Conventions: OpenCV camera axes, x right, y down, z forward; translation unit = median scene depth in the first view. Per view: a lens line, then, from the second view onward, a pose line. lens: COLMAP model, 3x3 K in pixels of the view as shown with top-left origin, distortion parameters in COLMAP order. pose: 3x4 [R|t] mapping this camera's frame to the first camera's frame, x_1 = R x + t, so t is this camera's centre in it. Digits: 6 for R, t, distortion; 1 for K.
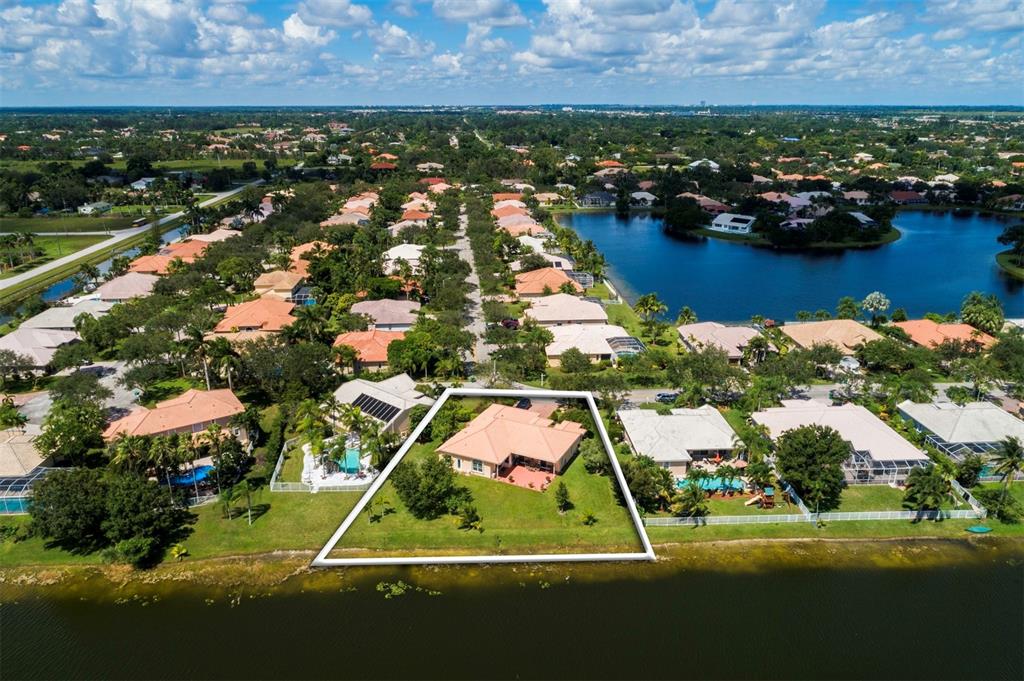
lens RADIAL K [[672.3, 0, 512.0], [0, 672.3, 340.5], [0, 0, 1]] dist [0.000473, -0.002074]
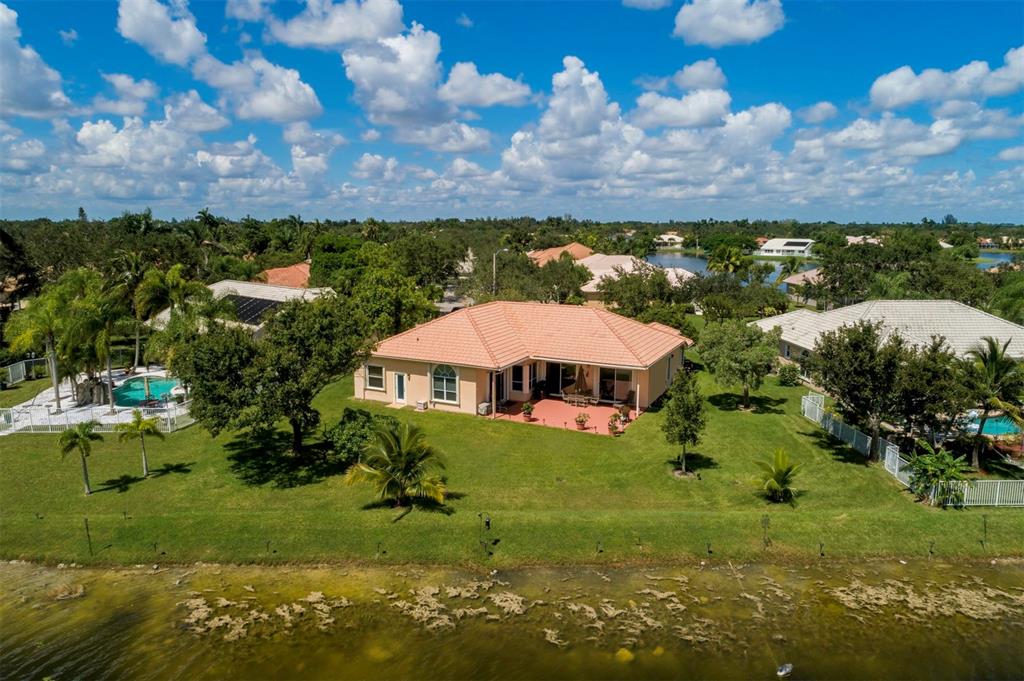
lens RADIAL K [[672.3, 0, 512.0], [0, 672.3, 340.5], [0, 0, 1]] dist [0.000473, -0.002074]
pose [[0.999931, 0.005686, -0.010232, -0.007909], [-0.007210, 0.987777, -0.155704, 0.245375], [0.009222, 0.155768, 0.987751, 0.665275]]
